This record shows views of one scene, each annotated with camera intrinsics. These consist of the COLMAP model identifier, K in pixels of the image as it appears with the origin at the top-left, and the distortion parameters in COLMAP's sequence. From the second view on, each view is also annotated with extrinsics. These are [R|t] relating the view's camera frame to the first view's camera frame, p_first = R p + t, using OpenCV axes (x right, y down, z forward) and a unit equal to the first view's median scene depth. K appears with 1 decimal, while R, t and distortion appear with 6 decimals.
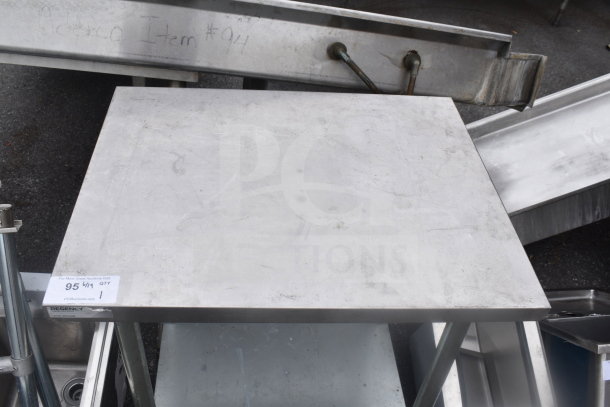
lens RADIAL K [[586.2, 0, 305.5], [0, 586.2, 203.2], [0, 0, 1]] dist [-0.071202, 0.000000]
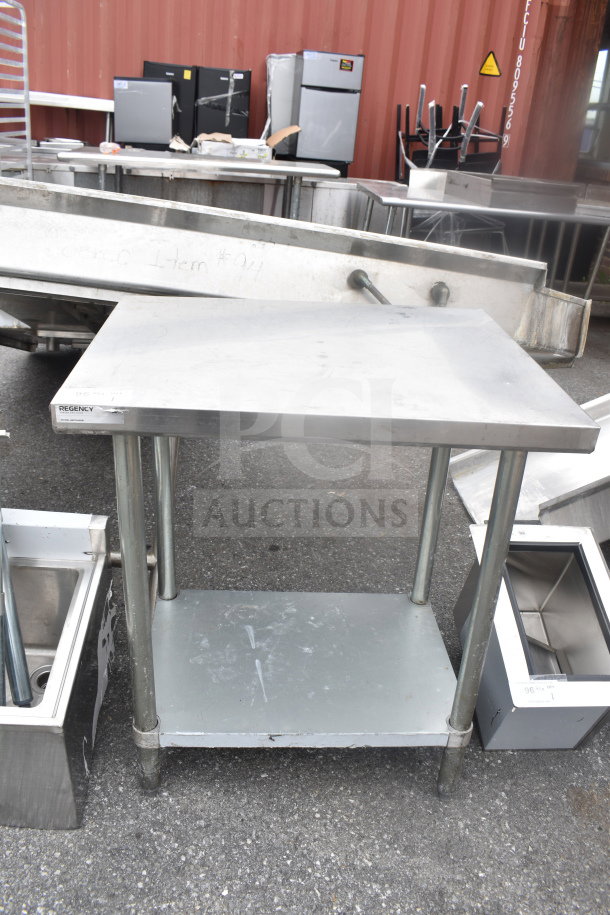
lens RADIAL K [[766.2, 0, 303.2], [0, 766.2, 464.3], [0, 0, 1]] dist [-0.086964, -0.007198]
pose [[0.999552, -0.017350, -0.024379, -0.008129], [0.010256, 0.964033, -0.265584, 0.334178], [0.028110, 0.265215, 0.963779, -0.089123]]
